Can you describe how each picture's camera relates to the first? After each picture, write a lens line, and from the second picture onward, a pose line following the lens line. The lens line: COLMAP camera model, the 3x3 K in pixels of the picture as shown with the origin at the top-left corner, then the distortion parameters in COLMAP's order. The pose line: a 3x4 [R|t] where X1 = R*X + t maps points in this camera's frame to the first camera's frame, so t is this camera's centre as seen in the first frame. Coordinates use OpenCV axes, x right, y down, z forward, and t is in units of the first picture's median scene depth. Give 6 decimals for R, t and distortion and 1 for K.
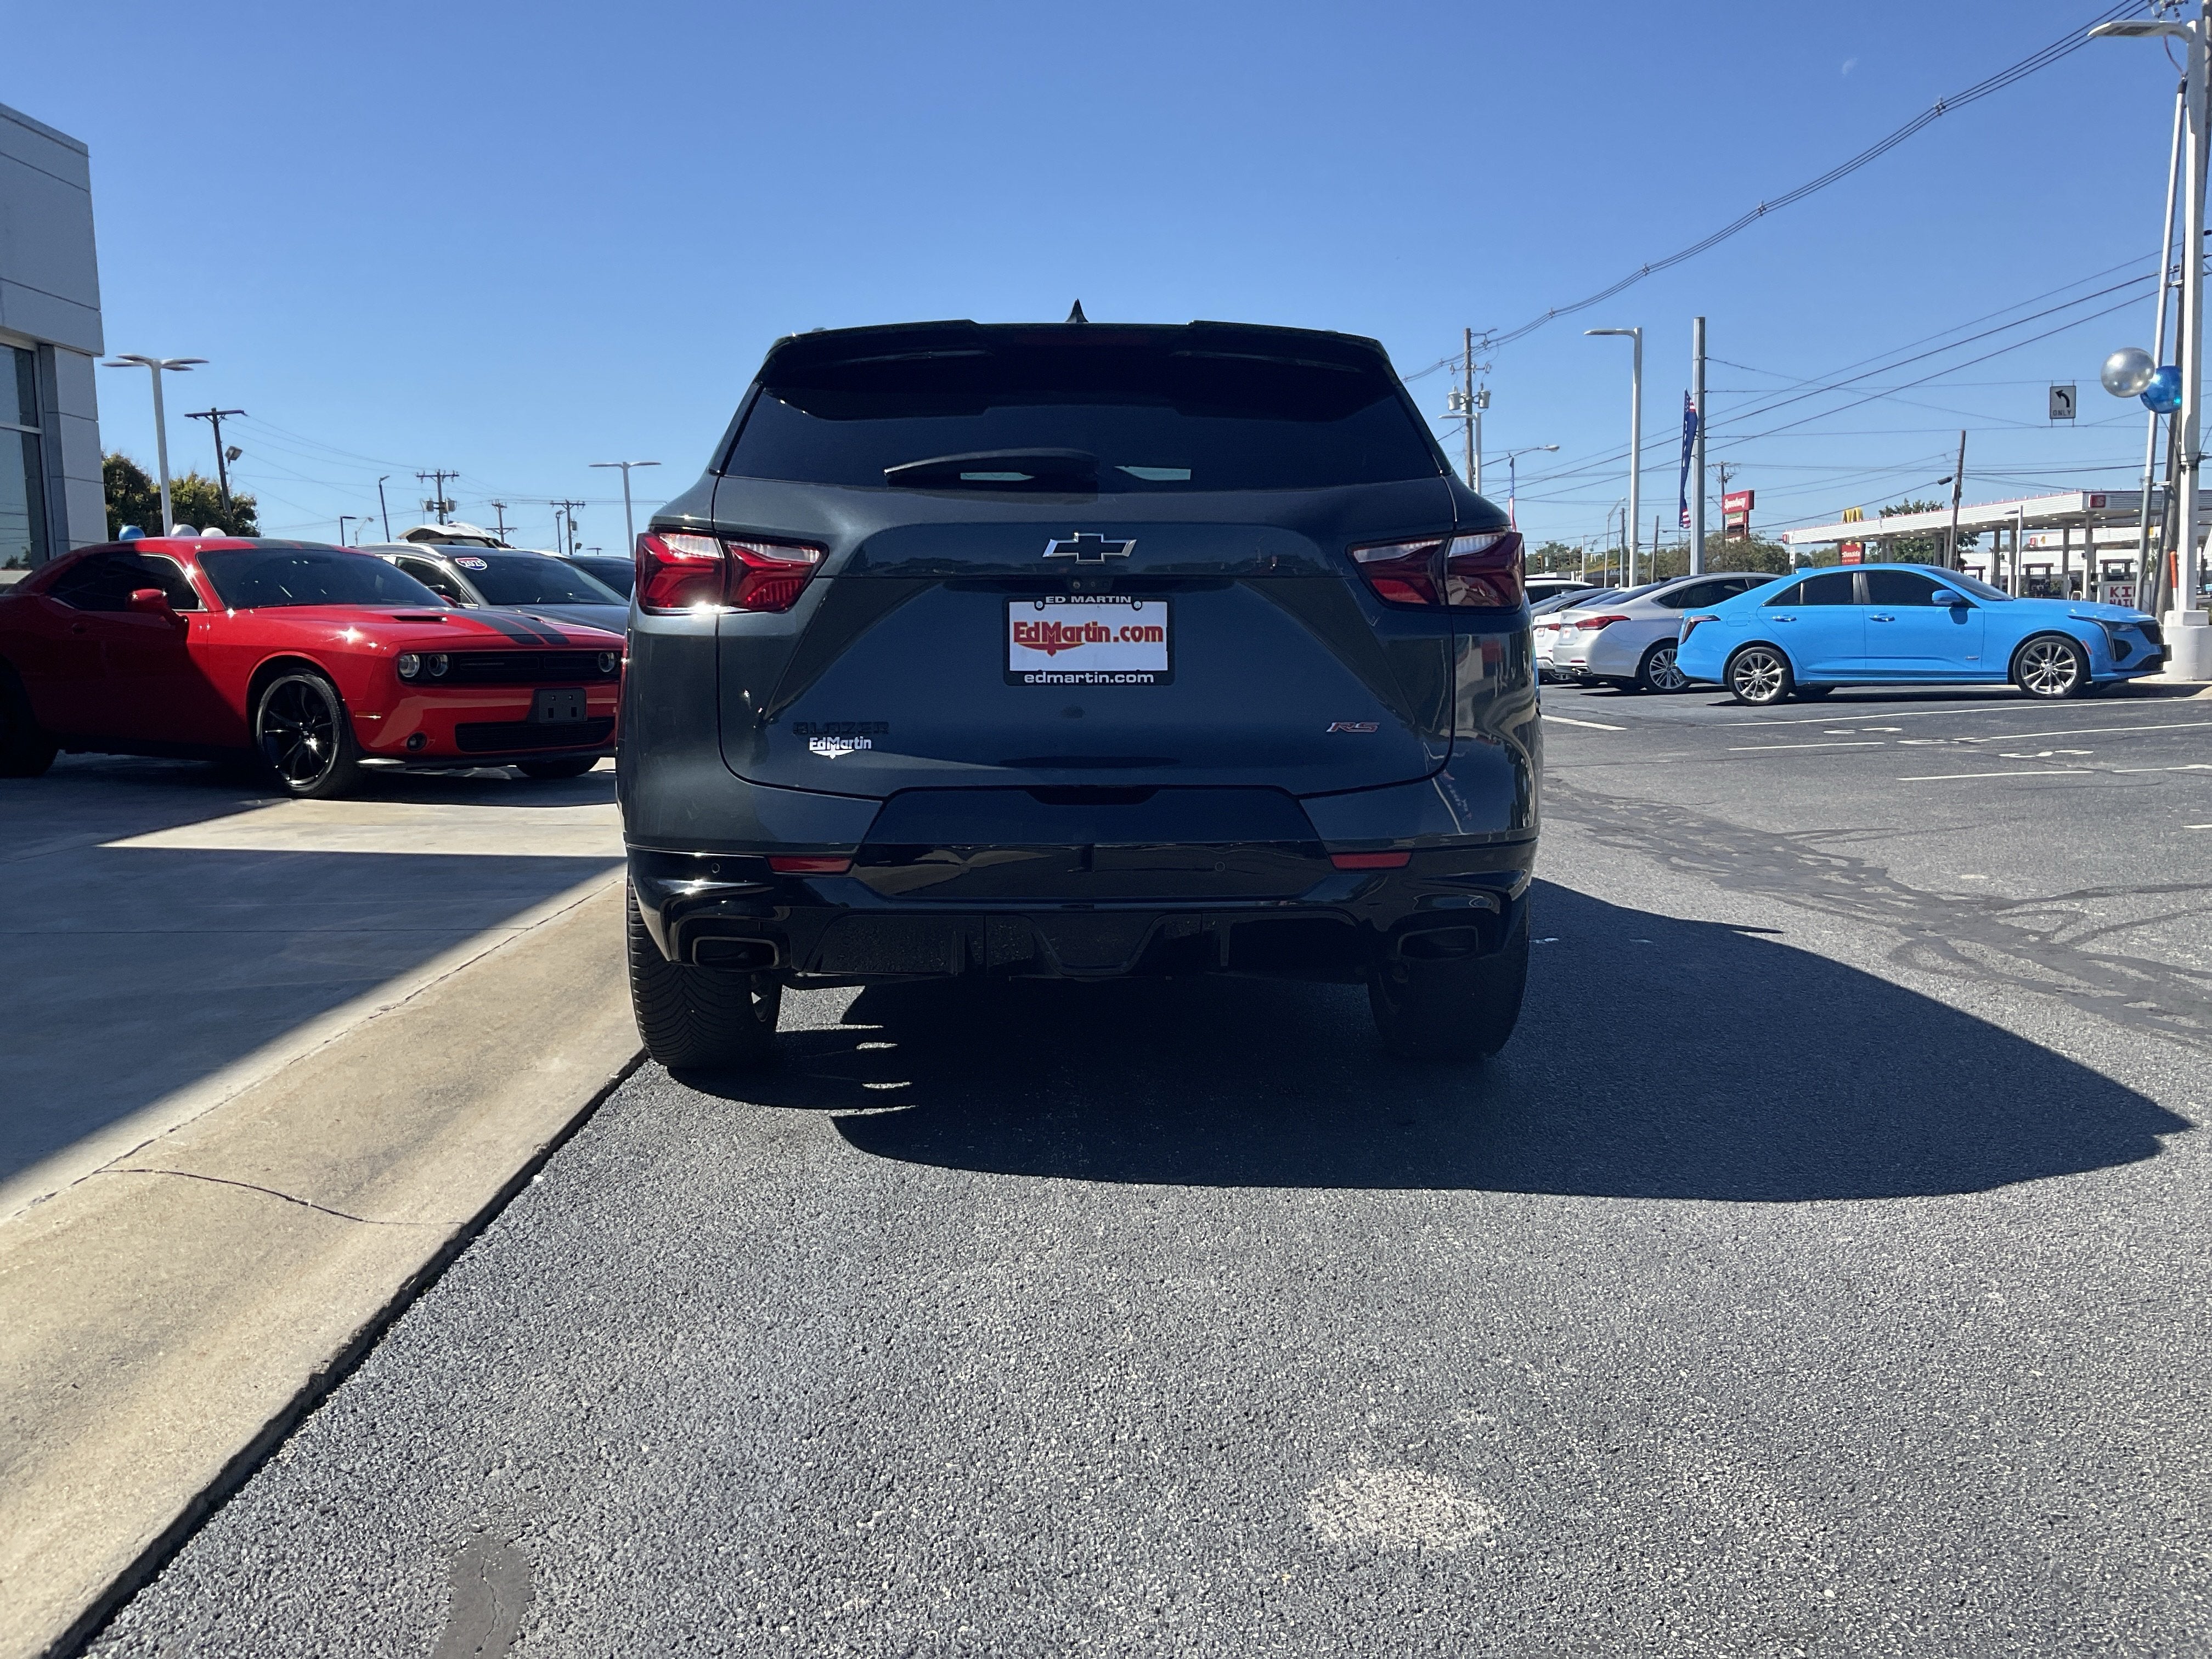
lens RADIAL K [[1815.6, 0, 1106.0], [0, 1815.6, 829.5], [0, 0, 1]] dist [0.100030, -0.210863]
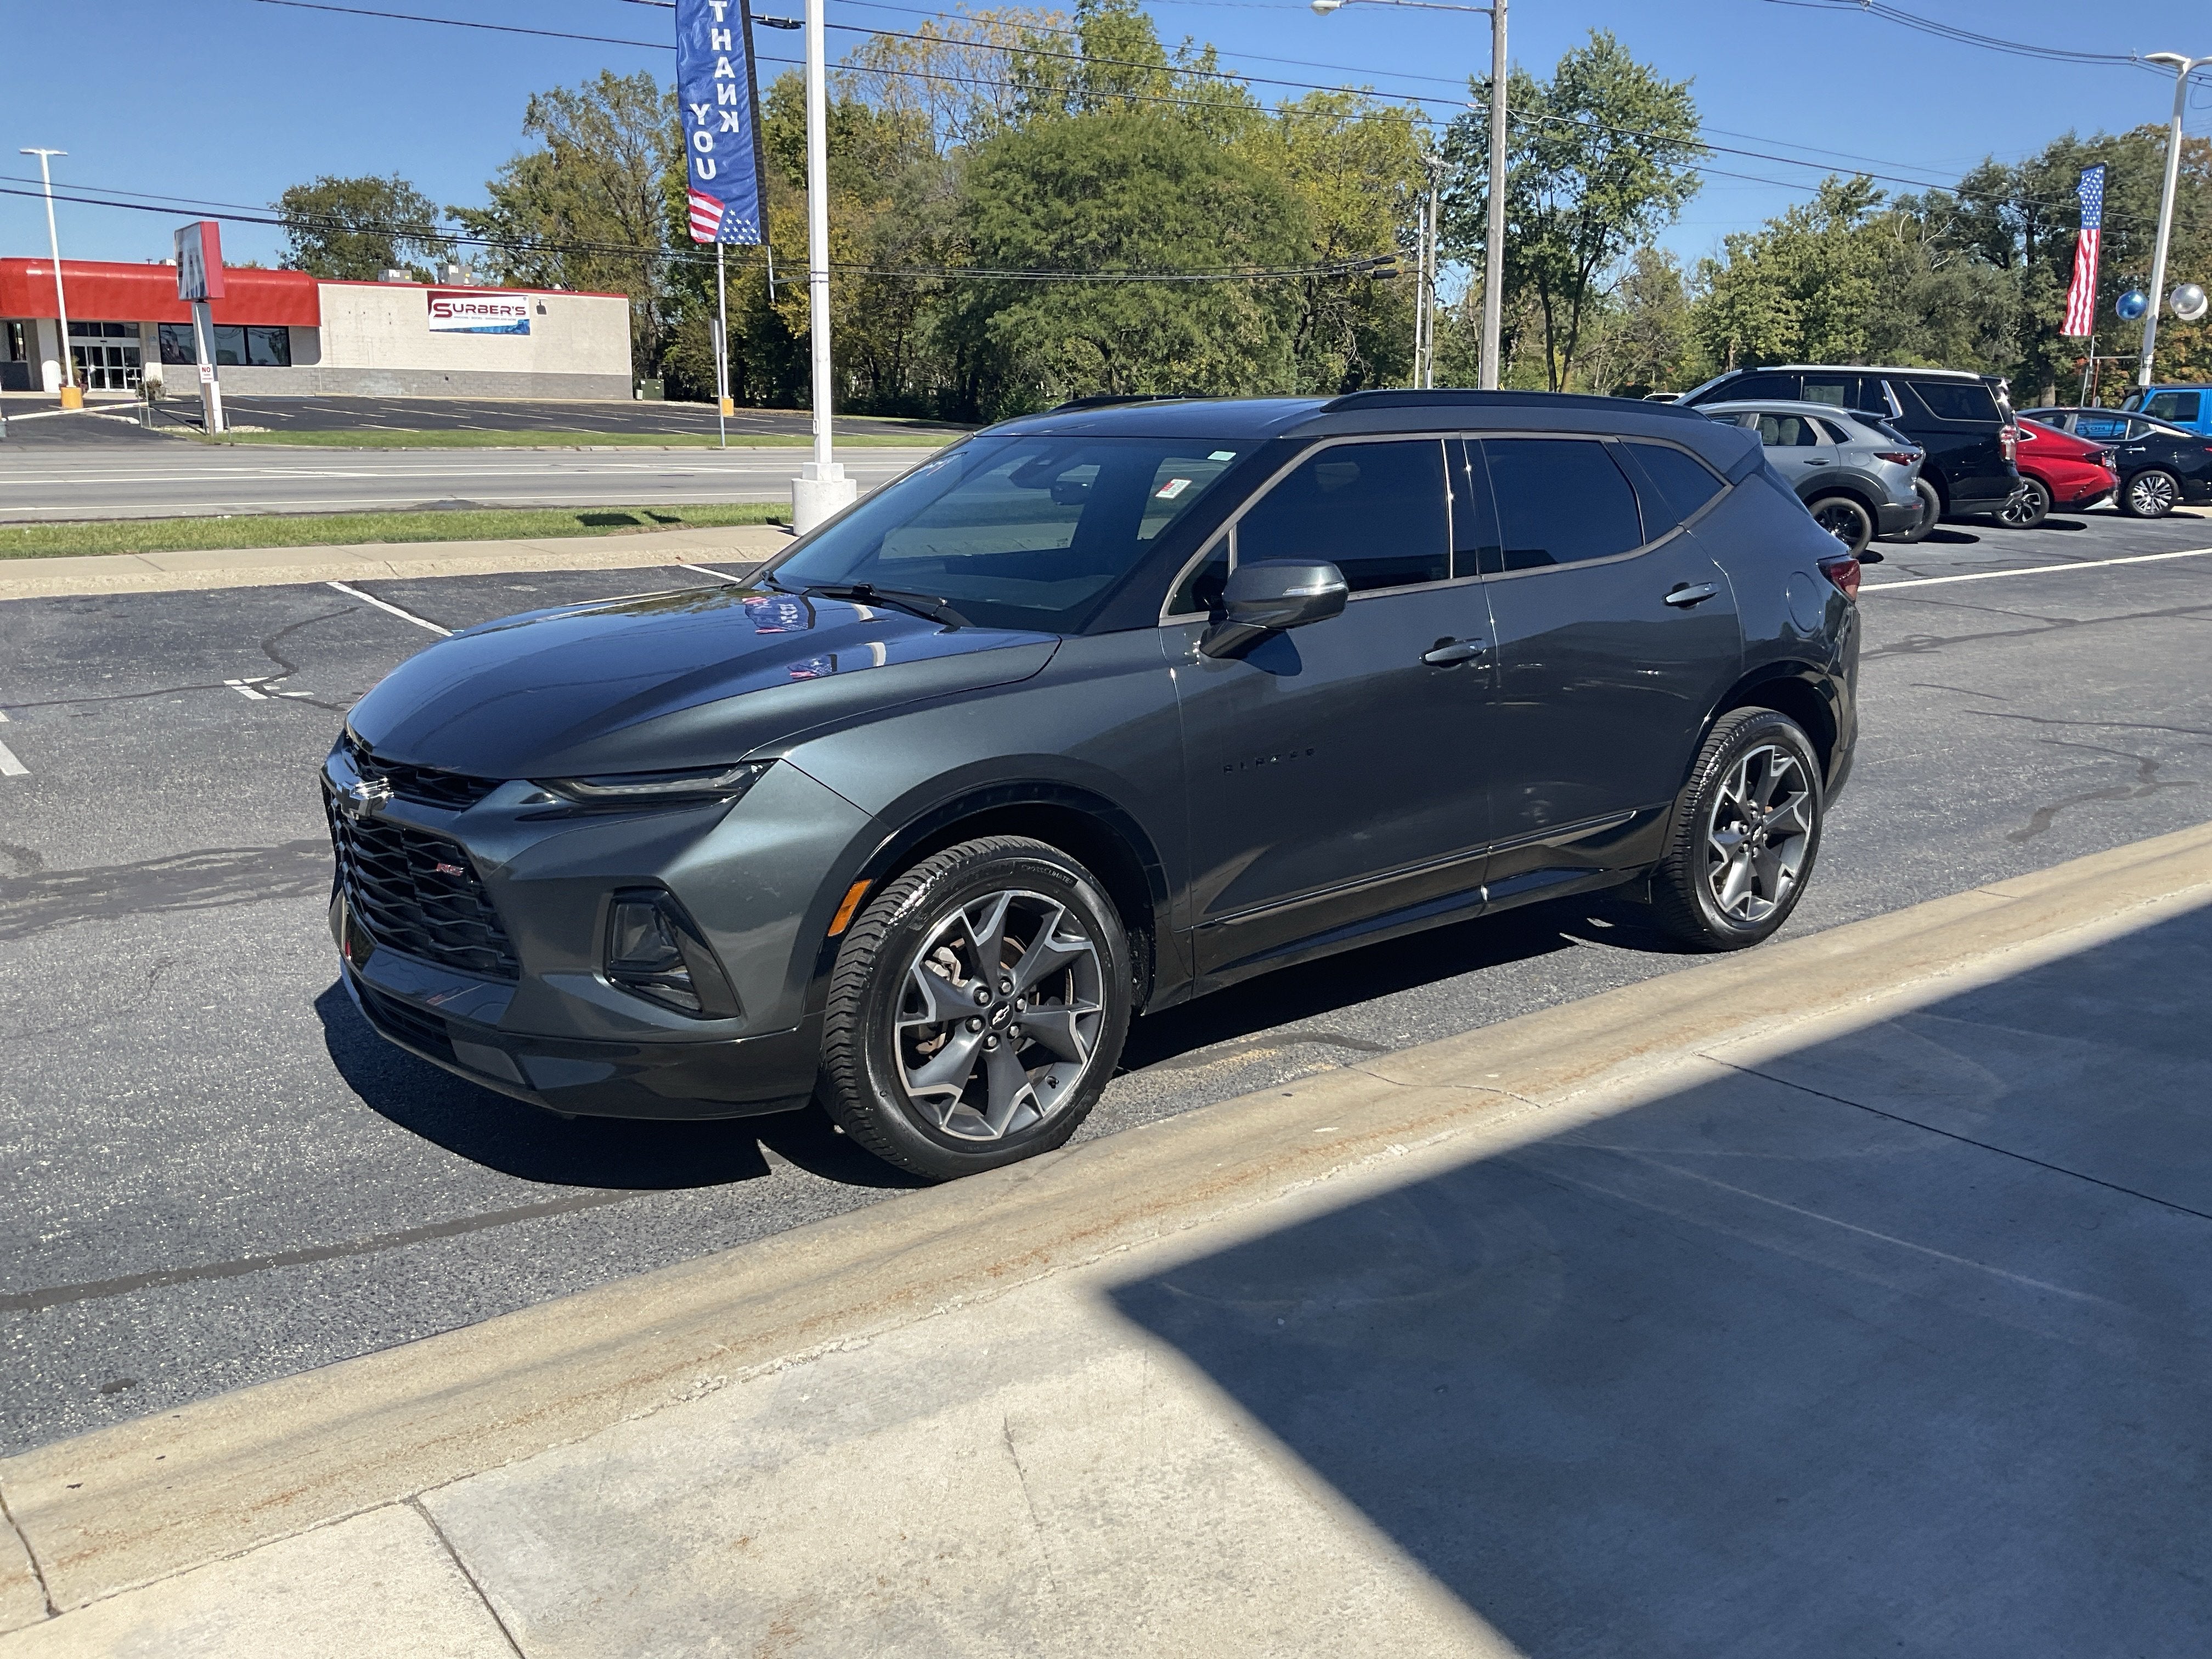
lens RADIAL K [[1825.9, 0, 1098.9], [0, 1825.9, 823.2], [0, 0, 1]] dist [0.088266, -0.197489]
pose [[-0.593218, -0.169295, 0.787040, -0.359654], [0.085470, 0.958868, 0.270677, -0.132514], [-0.800492, 0.227839, -0.554349, 0.752638]]
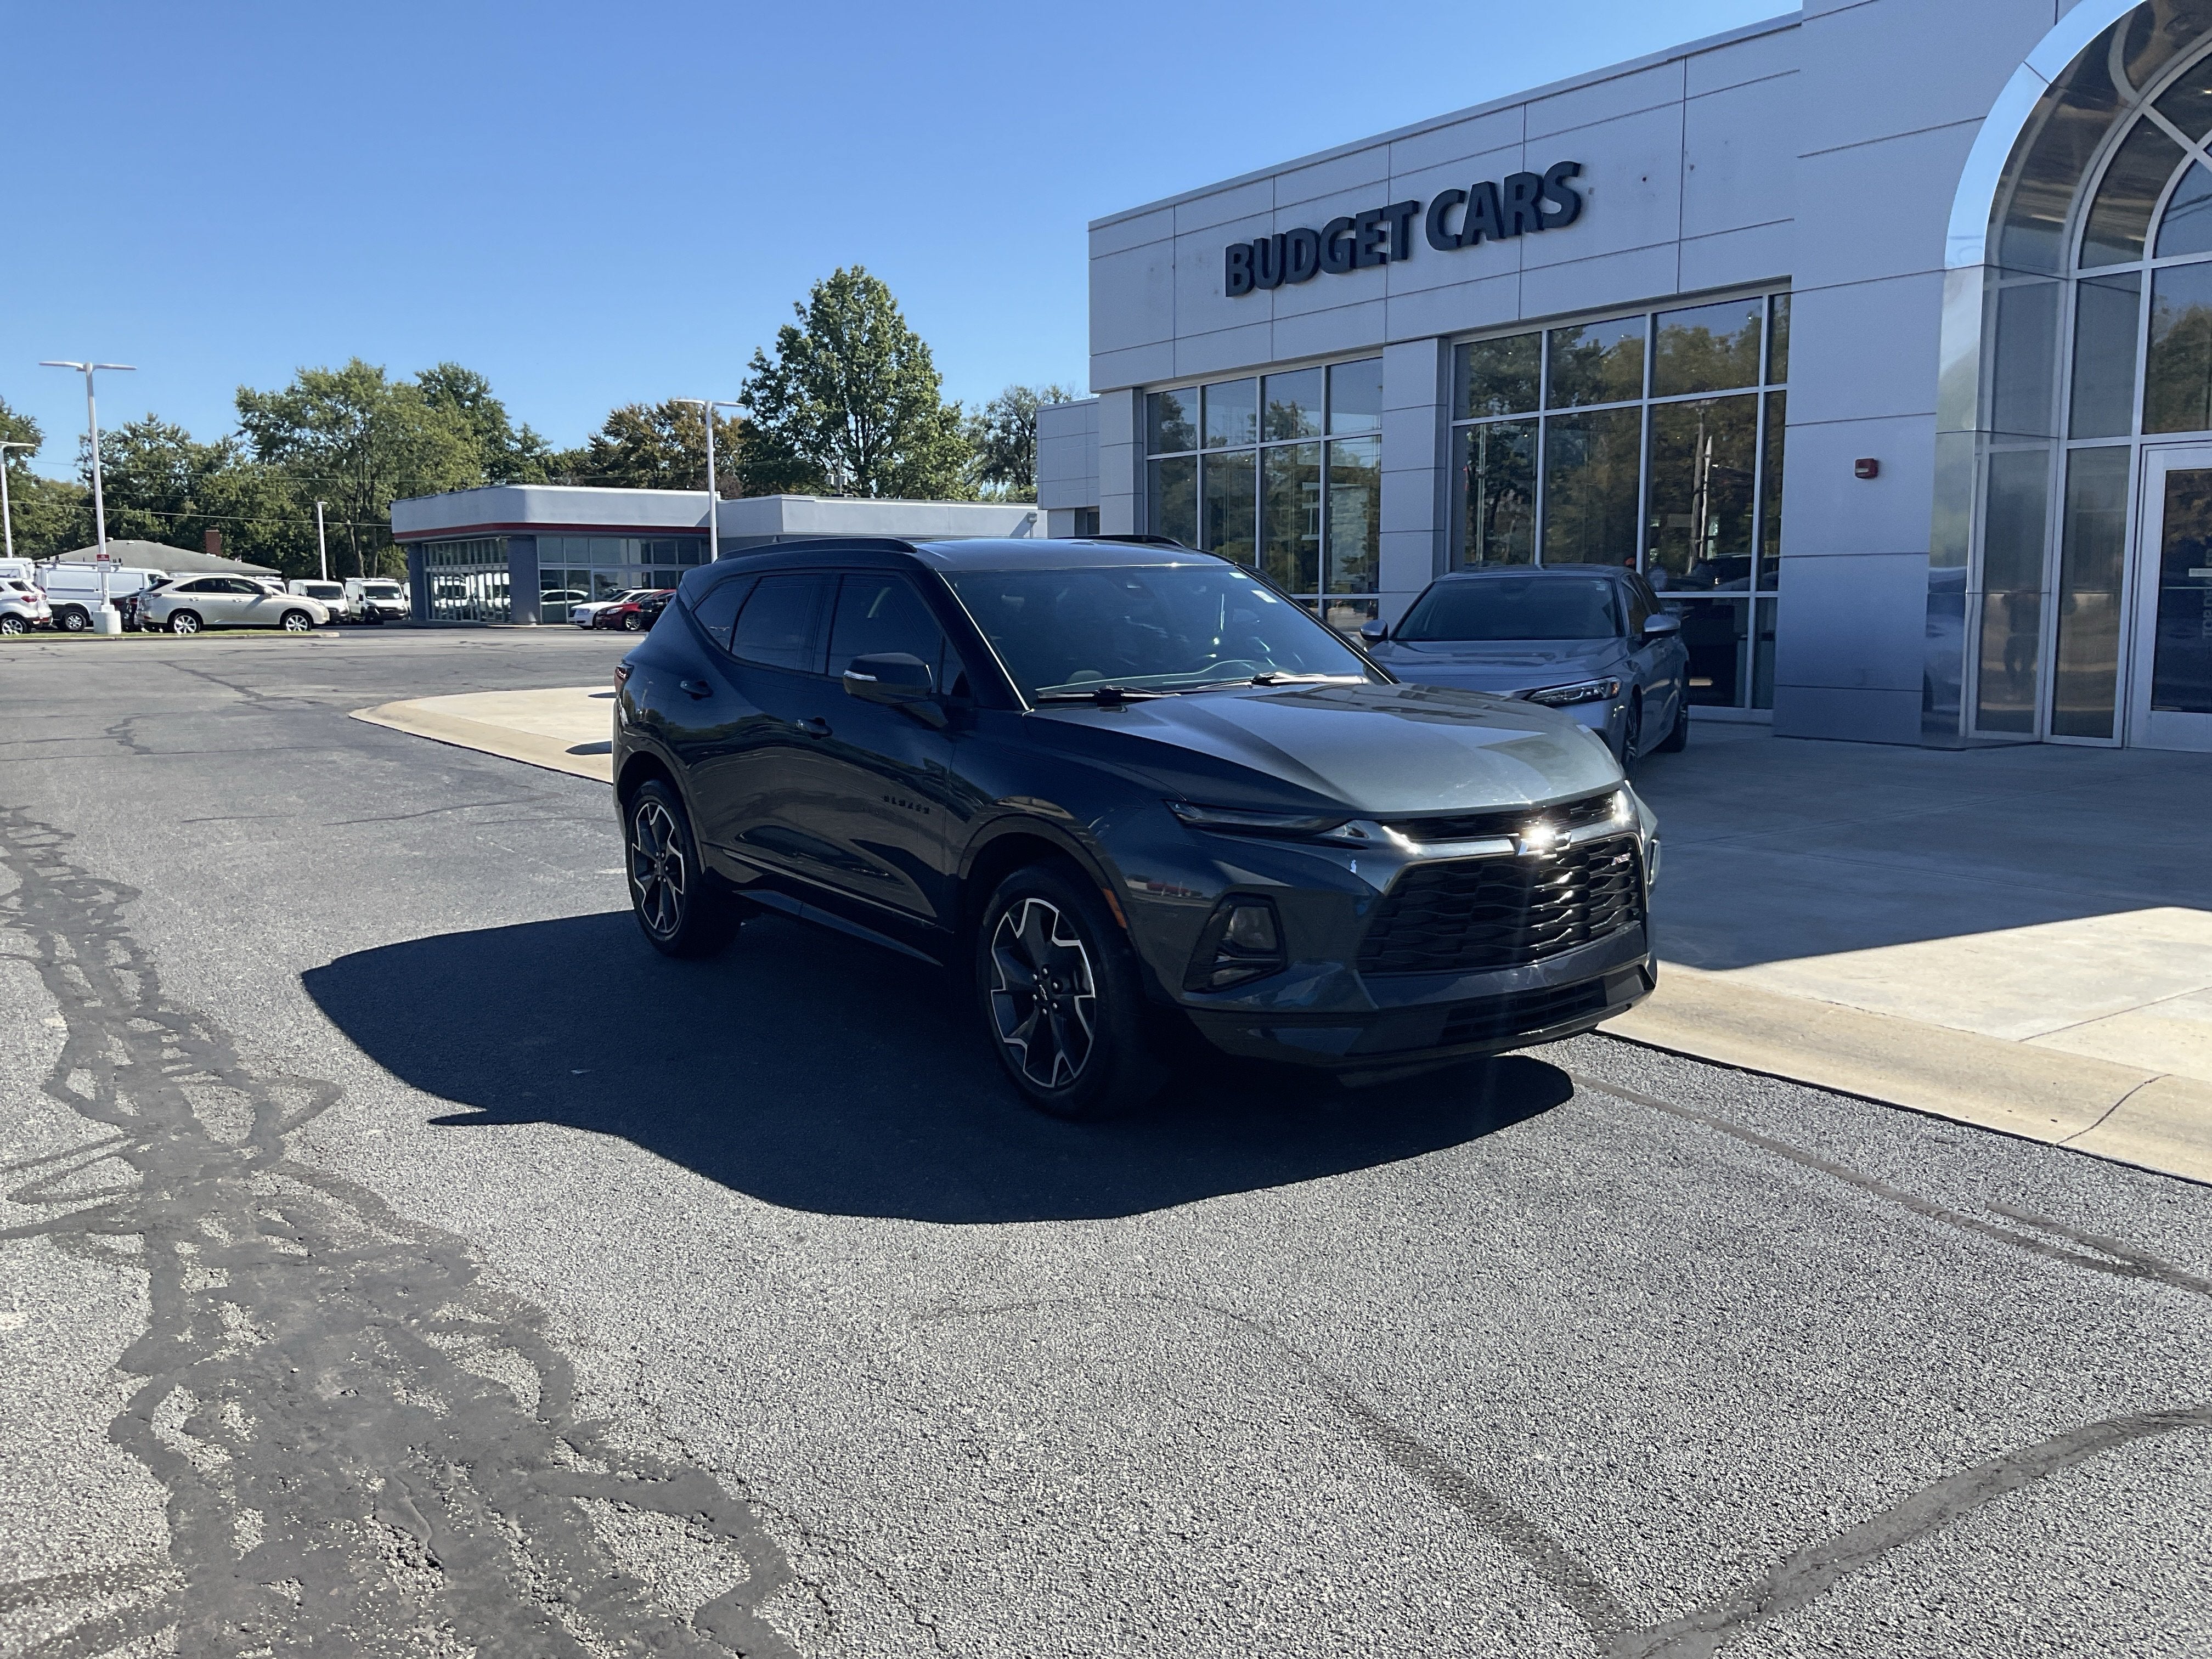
lens RADIAL K [[1810.8, 0, 1107.3], [0, 1810.8, 838.4], [0, 0, 1]] dist [0.106797, -0.219306]
pose [[-0.836113, 0.101397, -0.539105, 0.284101], [-0.035931, 0.970534, 0.238269, -0.153460], [0.547380, 0.218590, -0.807833, 0.951397]]
